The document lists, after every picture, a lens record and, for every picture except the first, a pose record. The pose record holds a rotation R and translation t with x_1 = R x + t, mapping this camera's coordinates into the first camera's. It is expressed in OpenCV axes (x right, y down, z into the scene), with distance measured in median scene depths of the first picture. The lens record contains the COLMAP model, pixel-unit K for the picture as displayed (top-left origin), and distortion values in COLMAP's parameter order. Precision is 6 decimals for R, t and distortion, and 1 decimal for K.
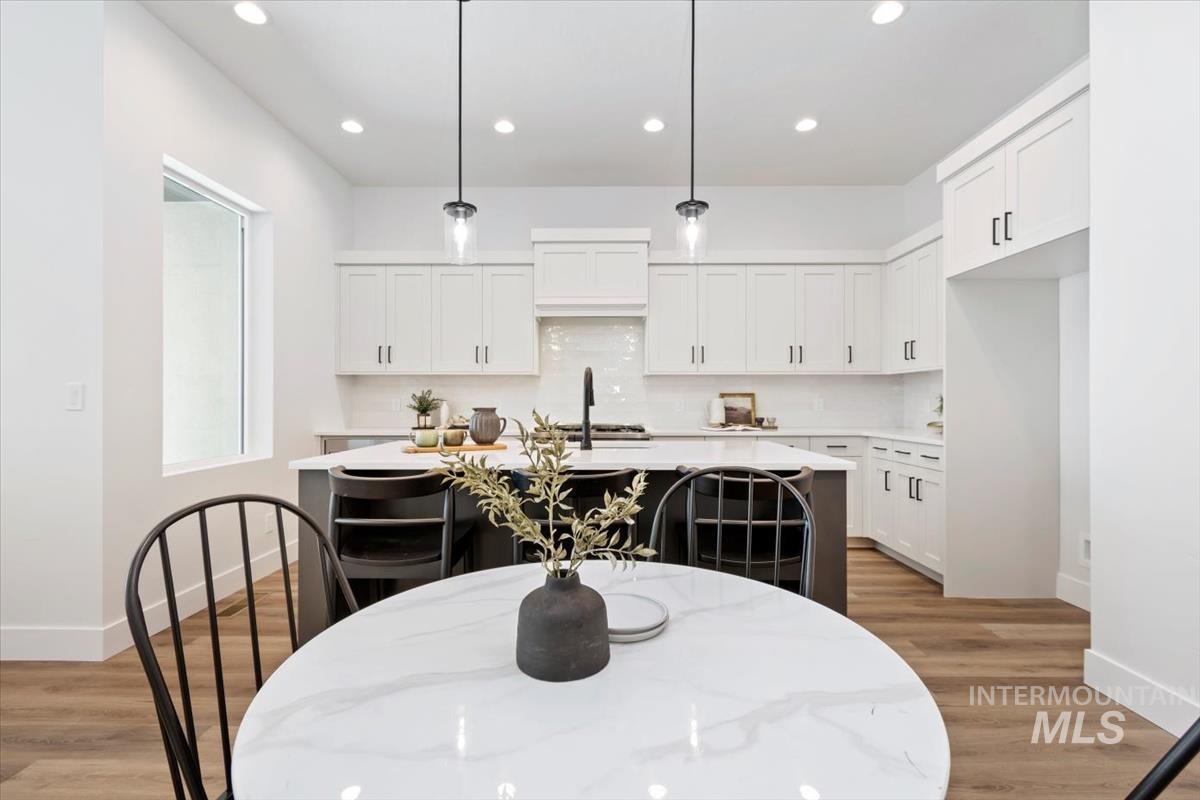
lens RADIAL K [[531.2, 0, 599.2], [0, 531.2, 400.4], [0, 0, 1]] dist [-0.000131, -0.000667]
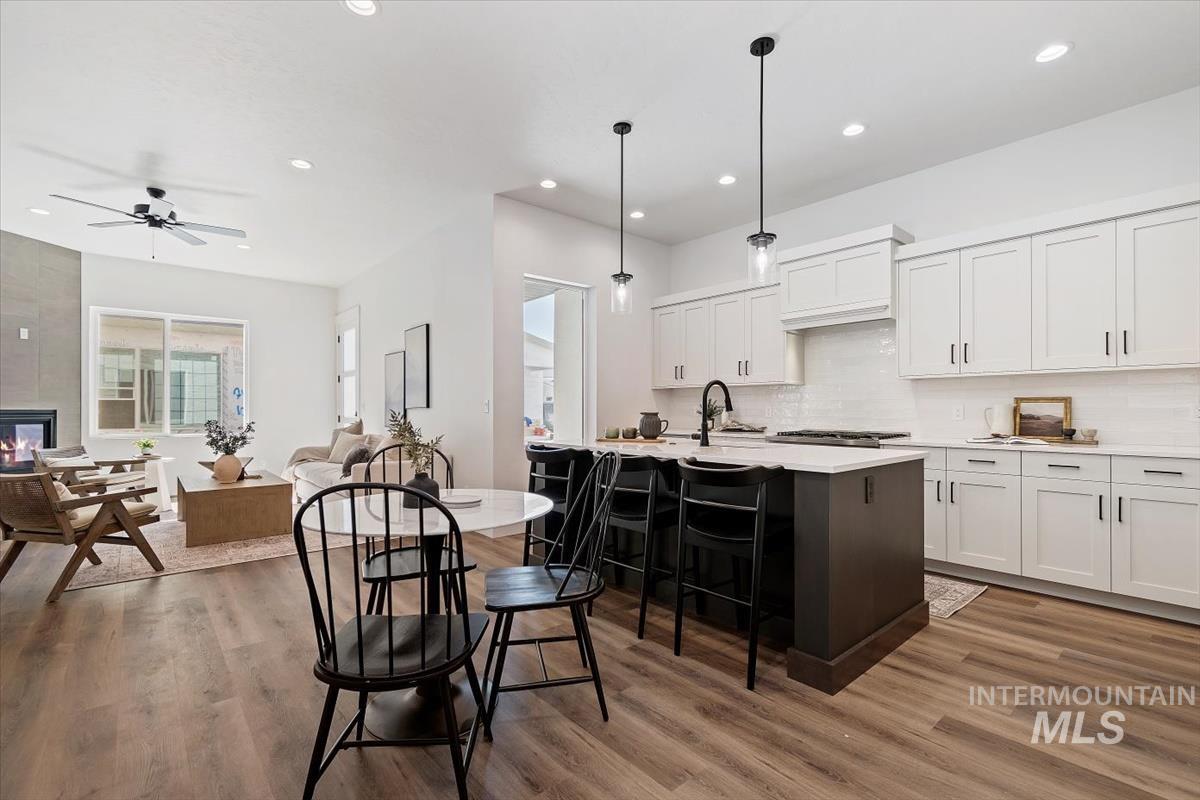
lens RADIAL K [[531.2, 0, 609.9], [0, 531.2, 408.8], [0, 0, 1]] dist [-0.000131, -0.000667]
pose [[0.671509, -0.000195, -0.740996, 0.452282], [0.002901, 0.999993, 0.002365, 0.000277], [0.740991, -0.003737, 0.671505, -0.008187]]
